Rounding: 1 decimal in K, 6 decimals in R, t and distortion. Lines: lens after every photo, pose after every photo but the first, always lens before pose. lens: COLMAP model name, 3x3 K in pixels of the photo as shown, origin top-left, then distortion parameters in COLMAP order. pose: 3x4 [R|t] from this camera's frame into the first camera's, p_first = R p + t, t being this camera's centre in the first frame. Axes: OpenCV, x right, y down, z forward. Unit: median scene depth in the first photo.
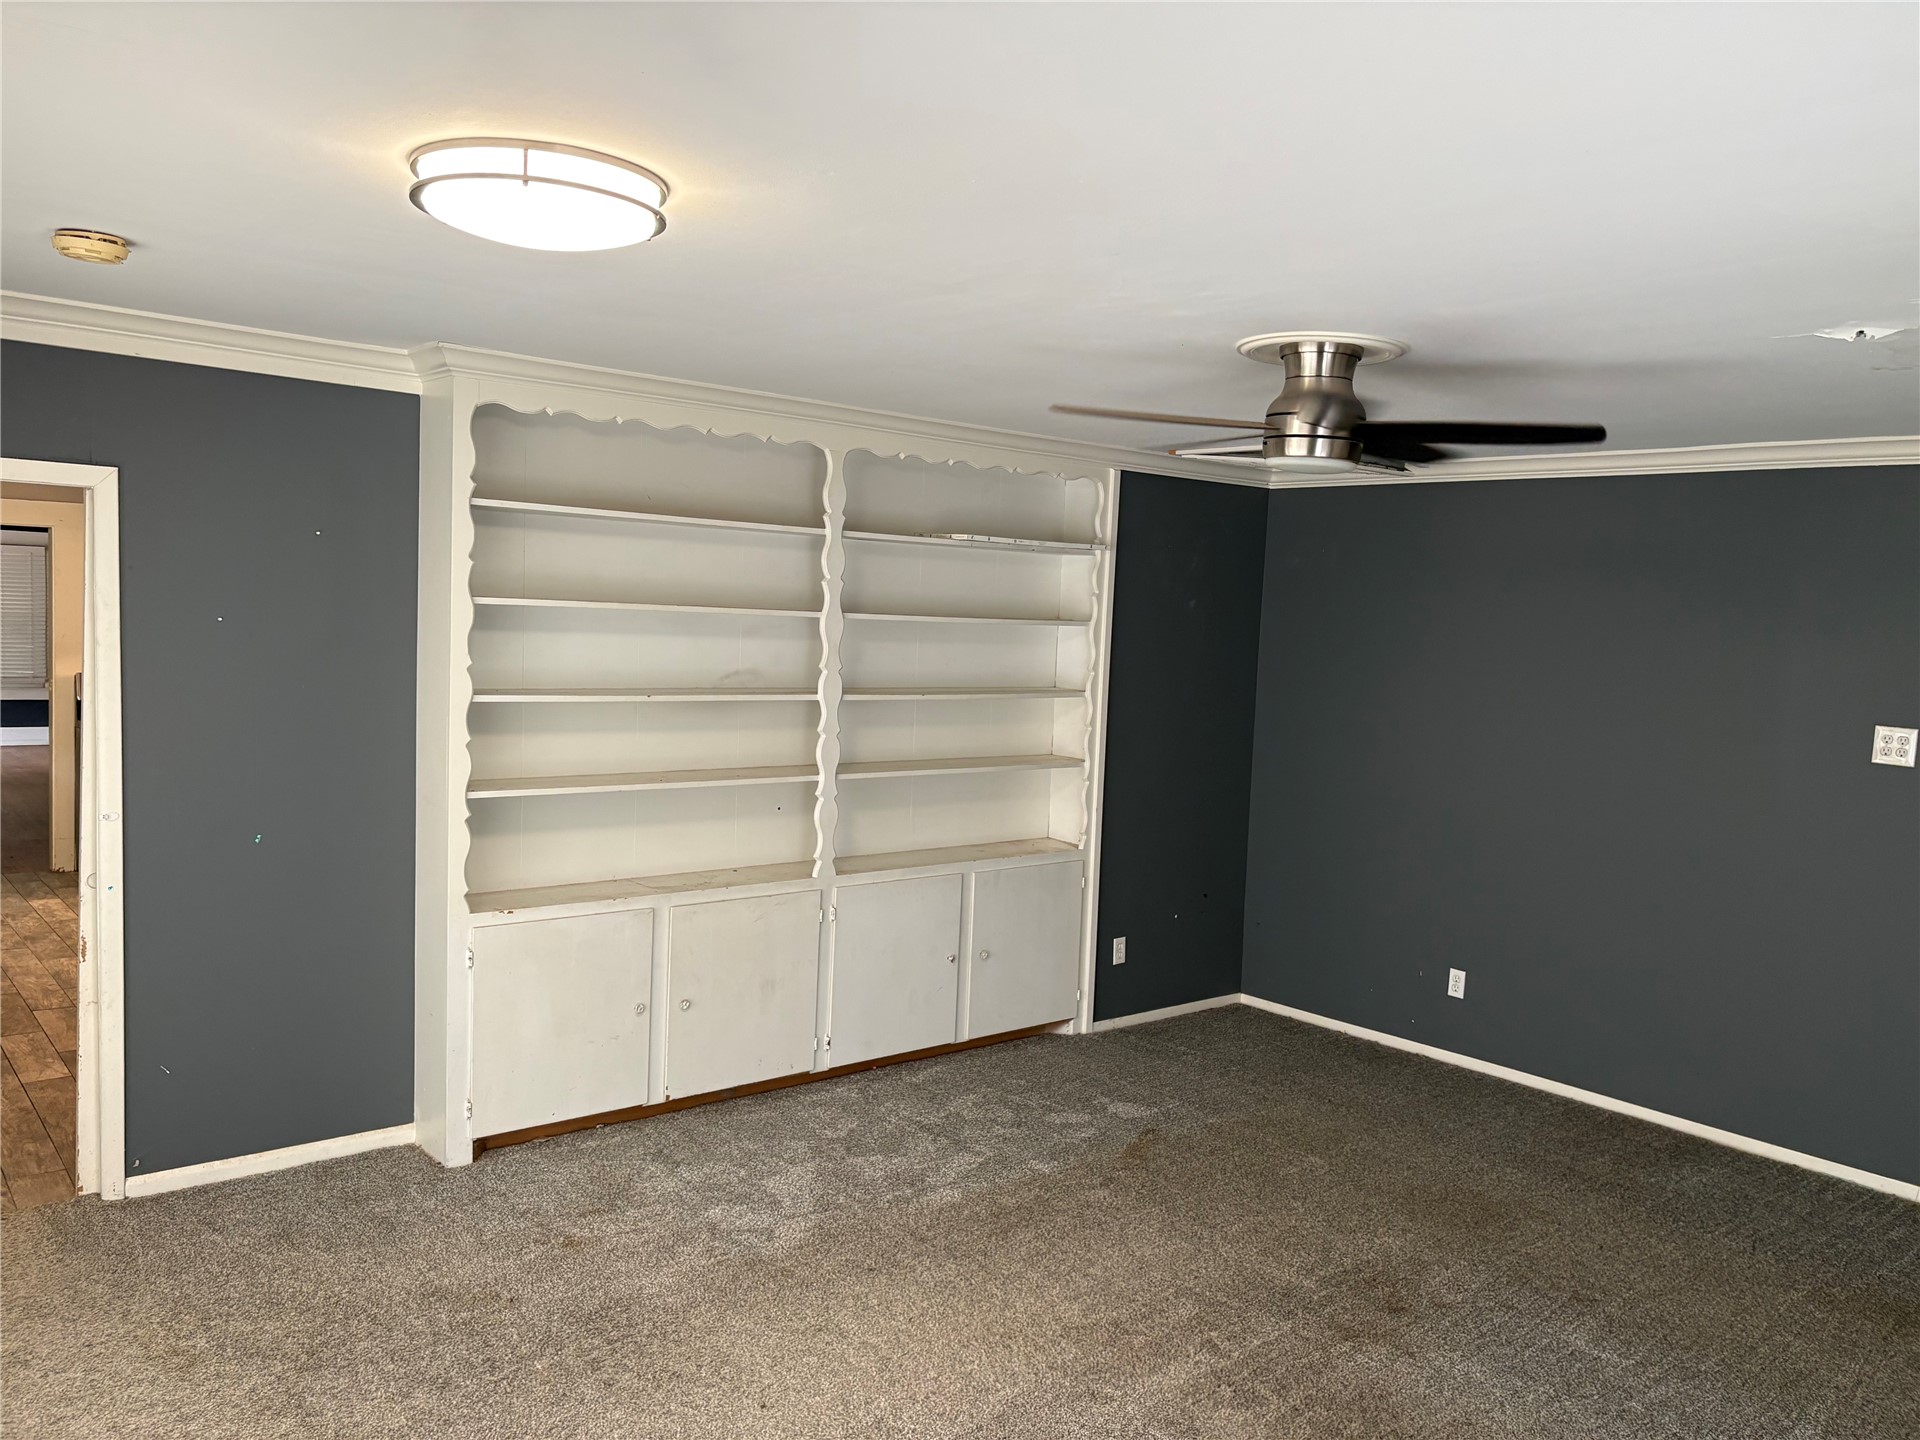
lens RADIAL K [[1453.6, 0, 949.0], [0, 1453.6, 721.9], [0, 0, 1]] dist [-0.000192, -0.008888]
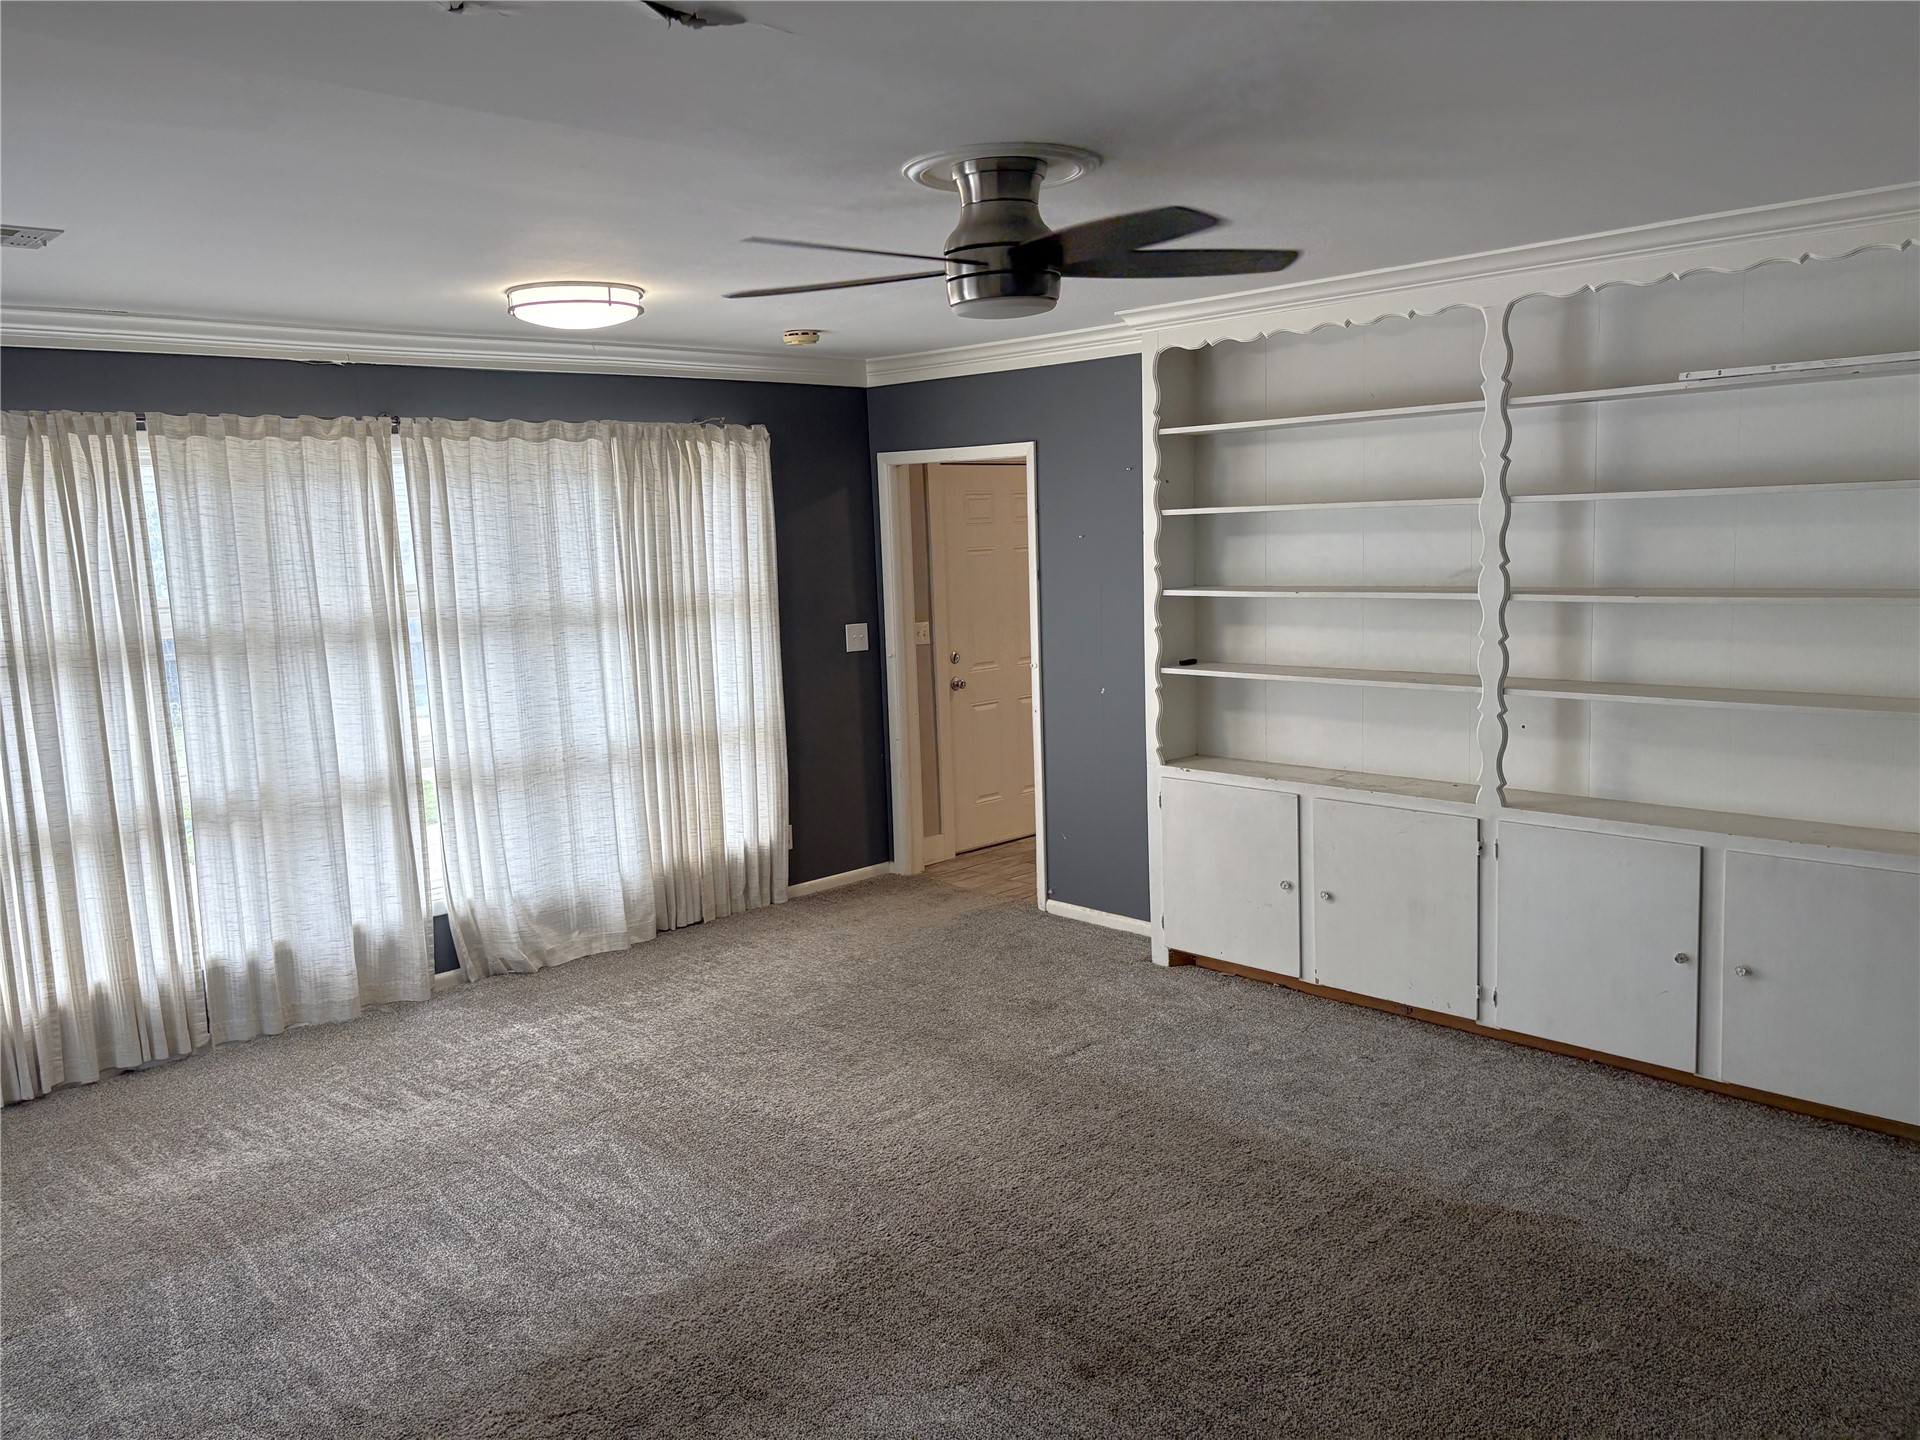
lens RADIAL K [[1453.6, 0, 949.0], [0, 1453.6, 721.9], [0, 0, 1]] dist [-0.000192, -0.008888]
pose [[0.057452, 0.095043, -0.993814, 0.896629], [-0.030112, 0.995170, 0.093432, -0.016933], [0.997894, 0.024558, 0.060036, 0.740675]]
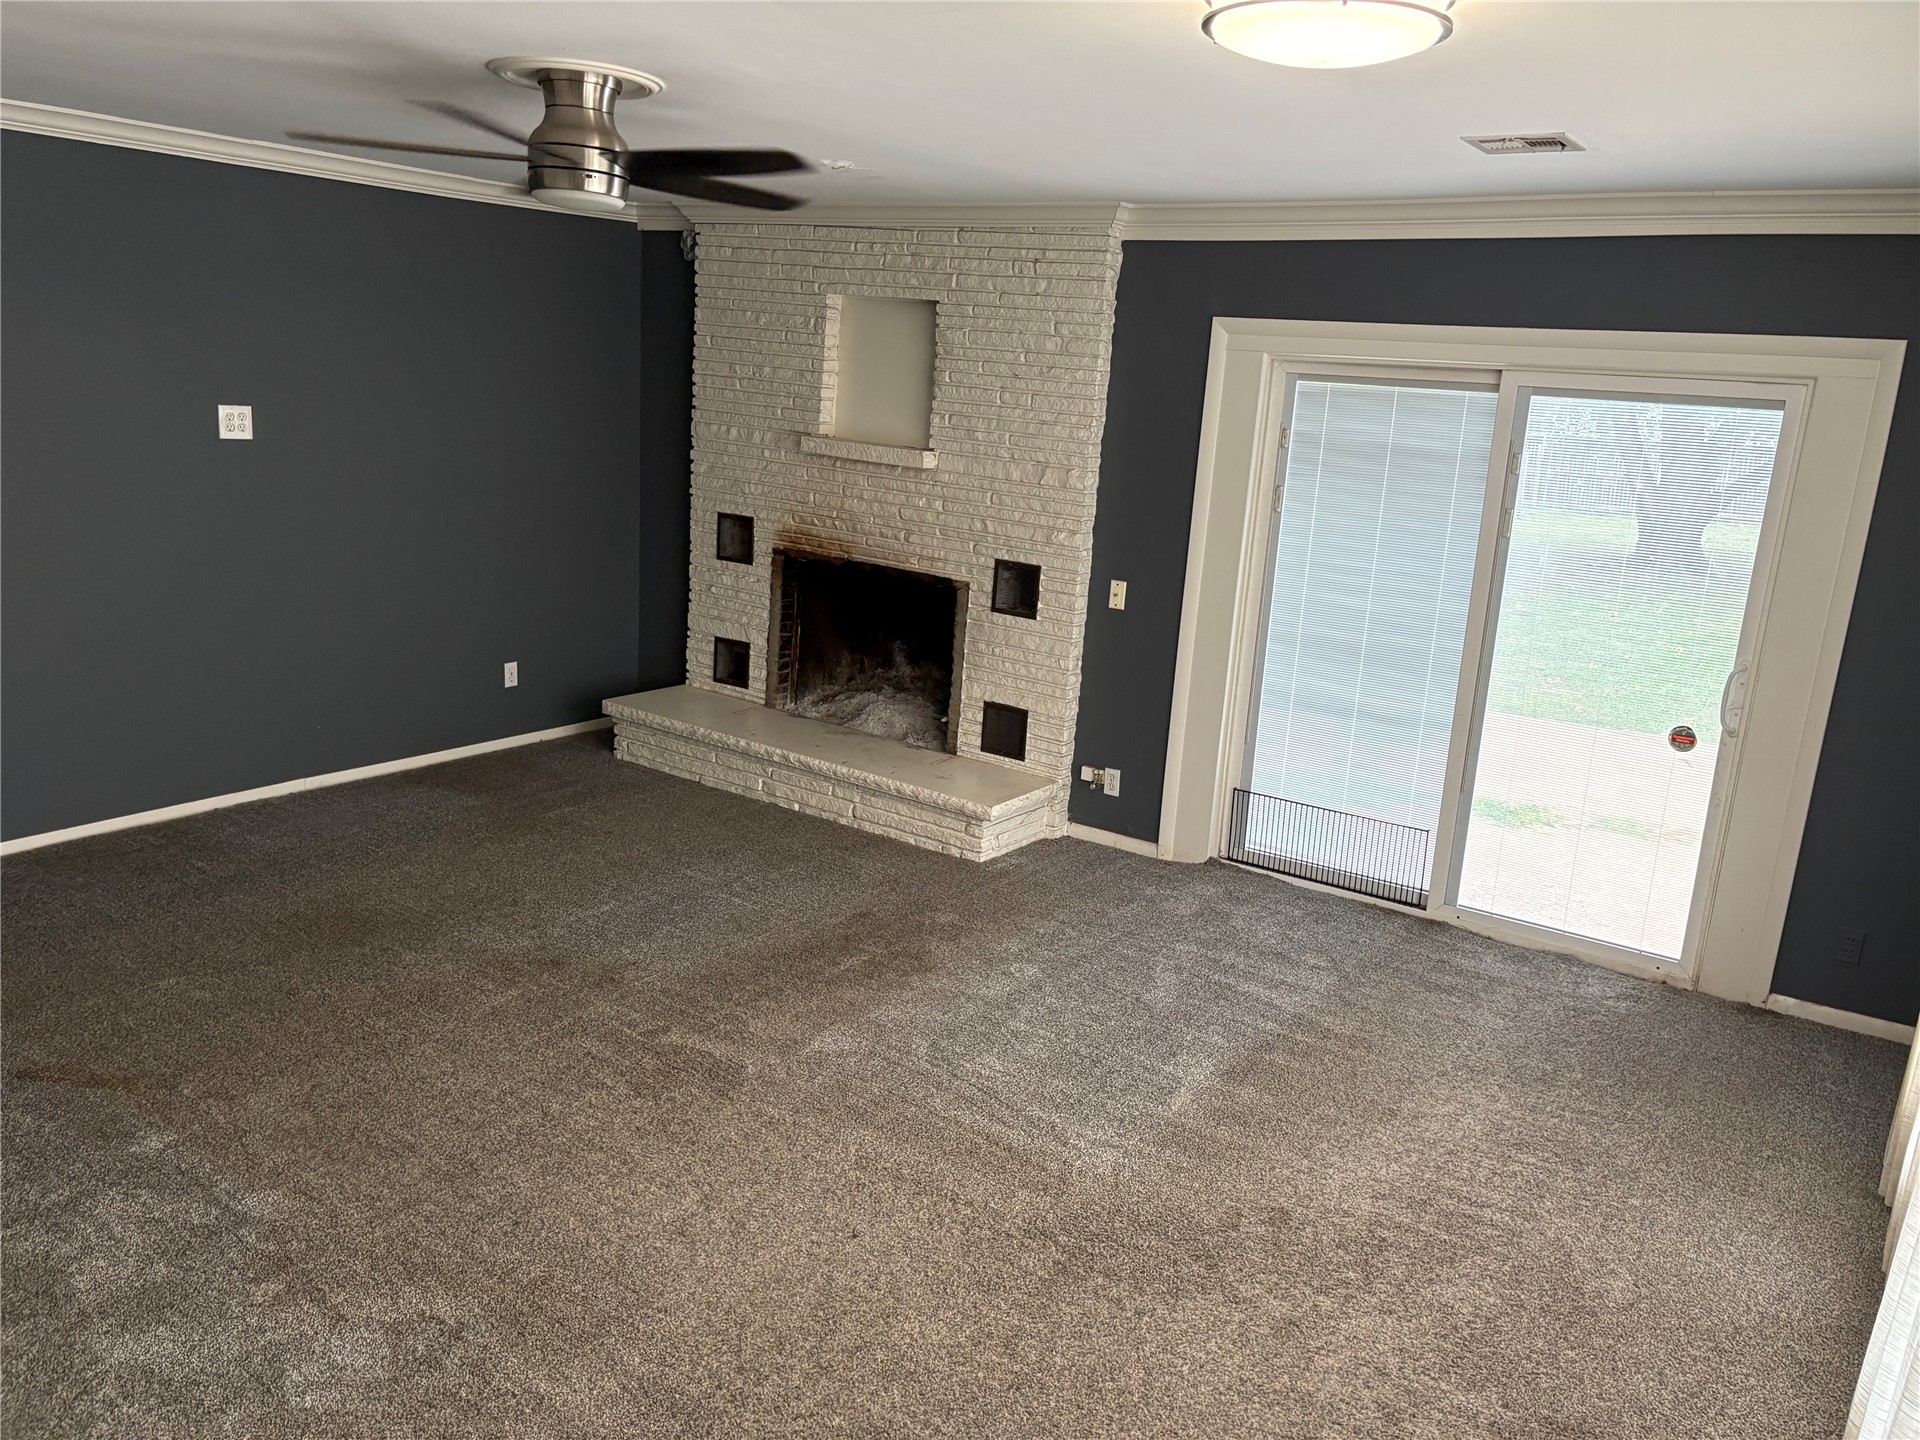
lens RADIAL K [[1453.6, 0, 949.0], [0, 1453.6, 721.9], [0, 0, 1]] dist [-0.000192, -0.008888]
pose [[-0.262936, -0.289653, 0.920307, -0.658215], [0.011596, 0.952853, 0.303209, -0.105309], [-0.964744, 0.090396, -0.247181, 0.812193]]
